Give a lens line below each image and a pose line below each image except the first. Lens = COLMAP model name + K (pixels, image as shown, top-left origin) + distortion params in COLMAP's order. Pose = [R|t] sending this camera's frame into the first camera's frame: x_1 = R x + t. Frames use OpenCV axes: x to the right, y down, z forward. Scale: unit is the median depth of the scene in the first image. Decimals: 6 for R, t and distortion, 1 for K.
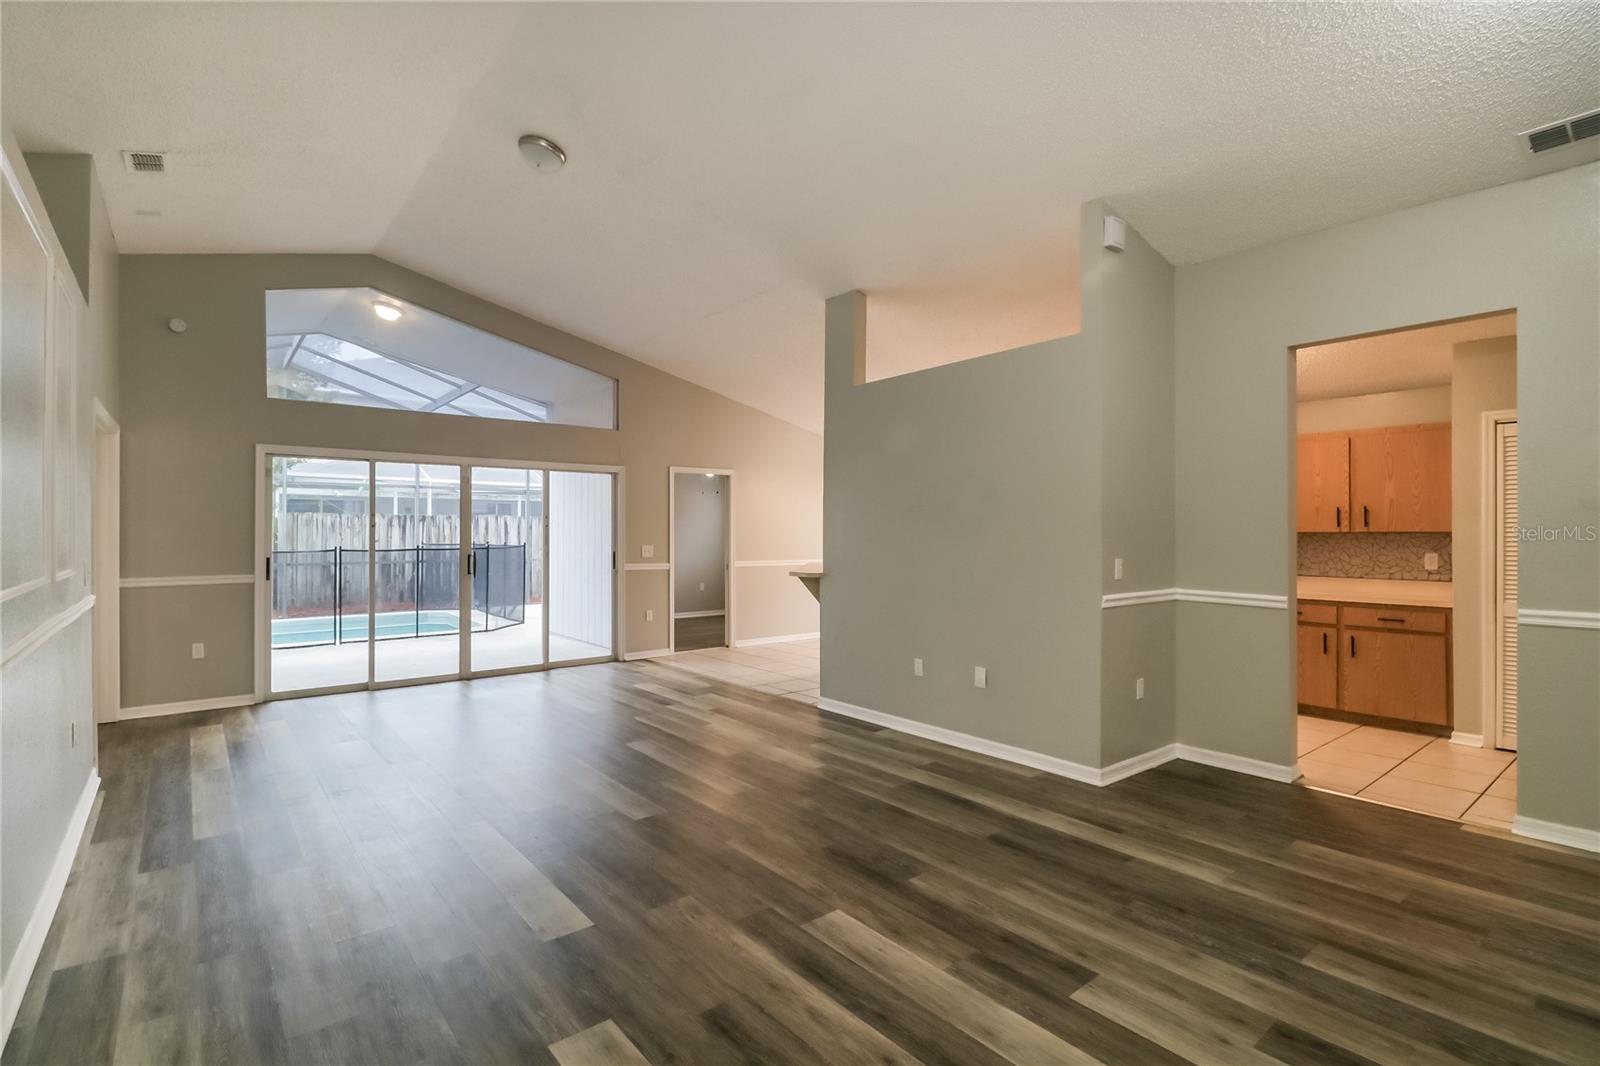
lens RADIAL K [[749.0, 0, 789.9], [0, 749.0, 529.3], [0, 0, 1]] dist [0.004001, 0.000298]
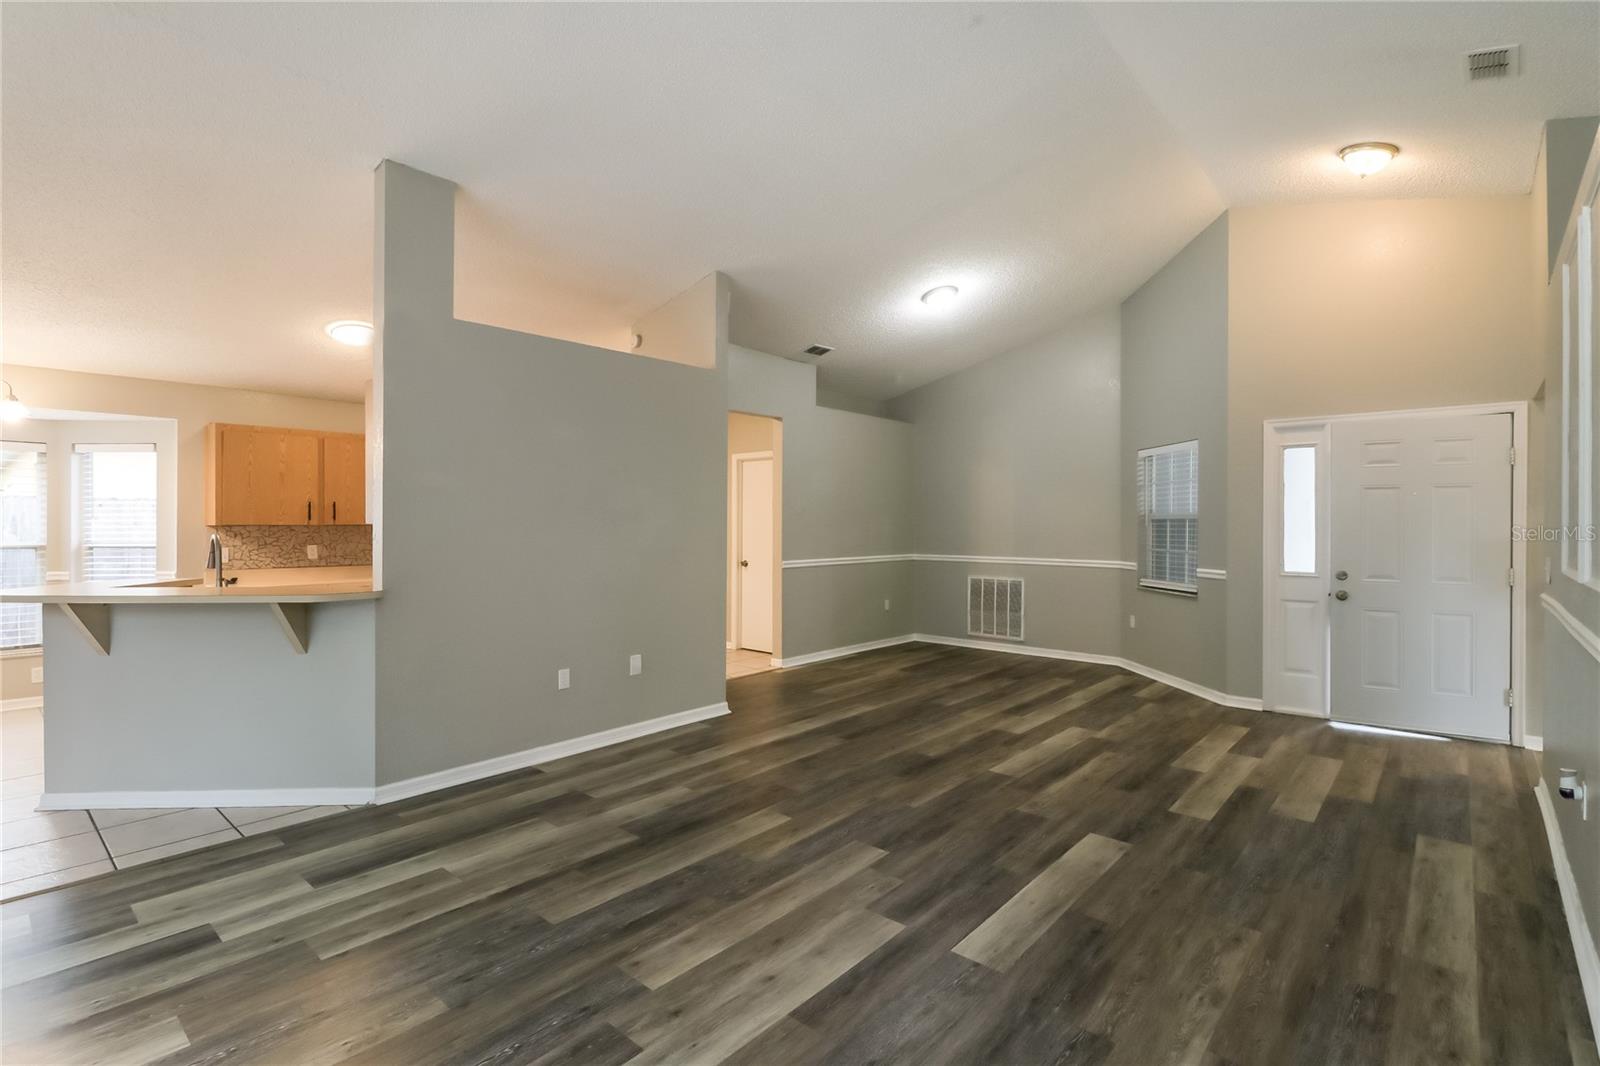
lens RADIAL K [[749.0, 0, 795.0], [0, 749.0, 529.3], [0, 0, 1]] dist [0.004001, 0.000298]
pose [[-0.164922, -0.006186, 0.986287, -1.166017], [0.000011, 0.999980, 0.006274, 0.006661], [-0.986307, 0.001046, -0.164919, 1.393981]]
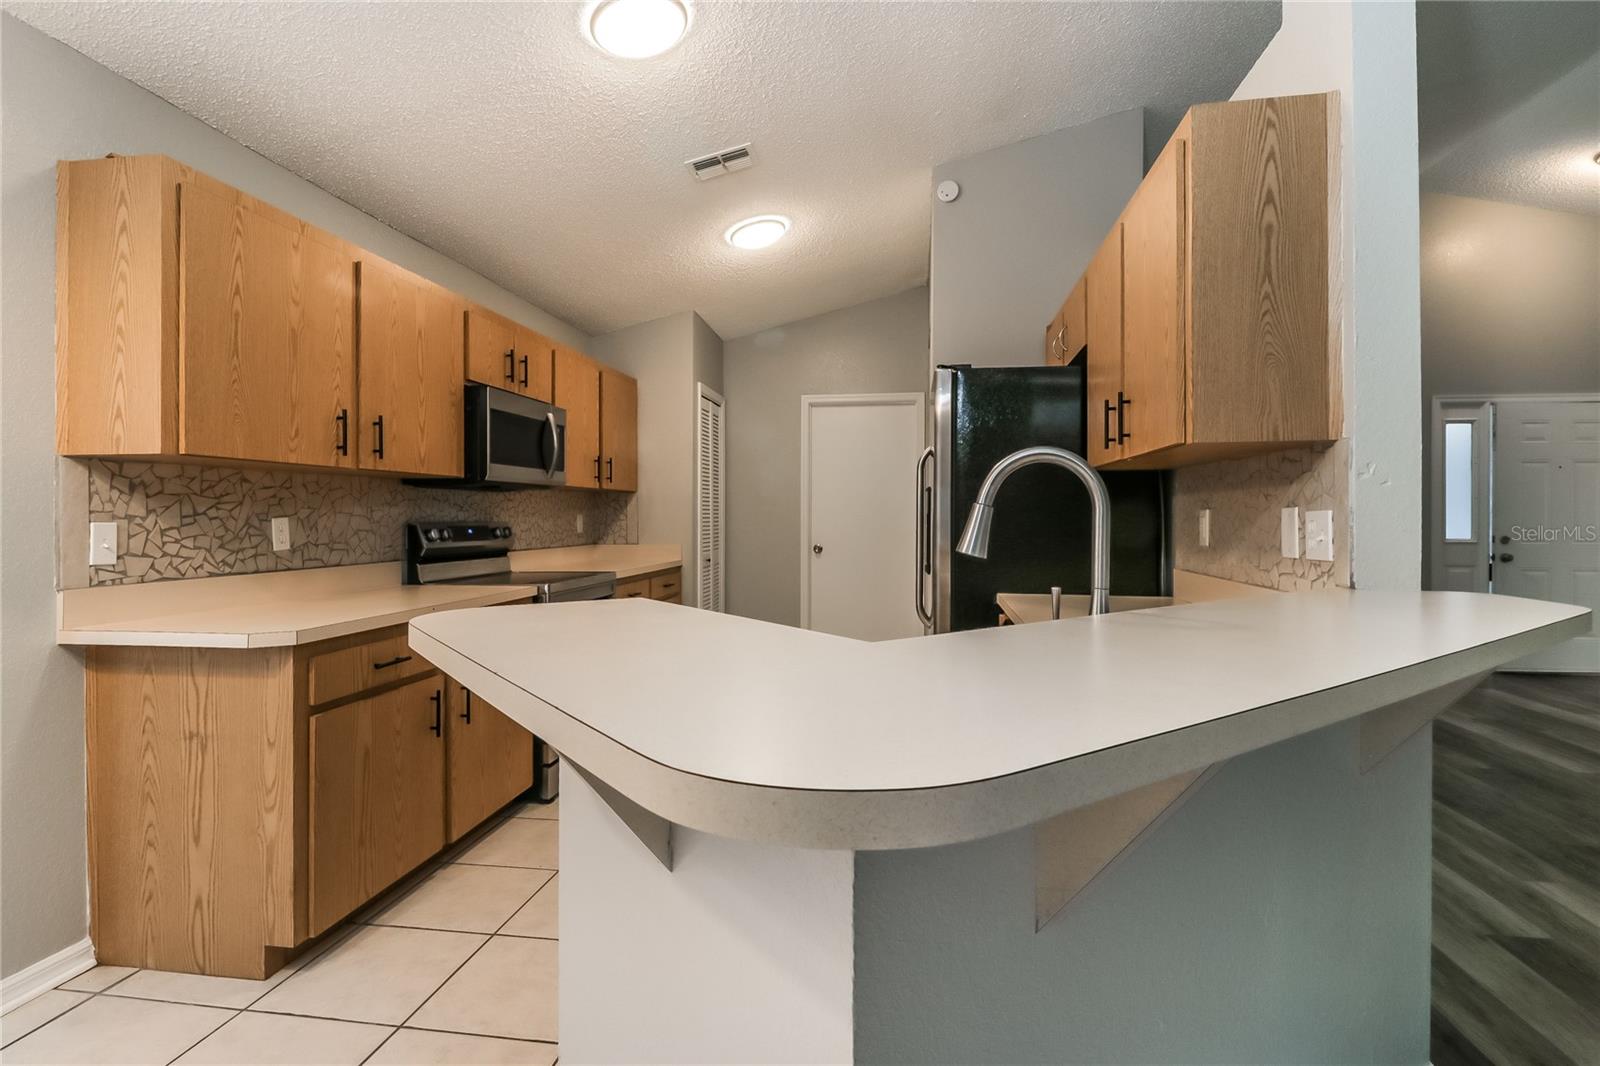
lens RADIAL K [[812.5, 0, 799.1], [0, 812.5, 522.1], [0, 0, 1]] dist [-0.000994, -0.000204]
pose [[-0.680421, -0.004676, 0.732806, 0.576901], [0.000594, 0.999976, 0.006932, 0.088252], [-0.732821, 0.005152, -0.680402, 3.128727]]
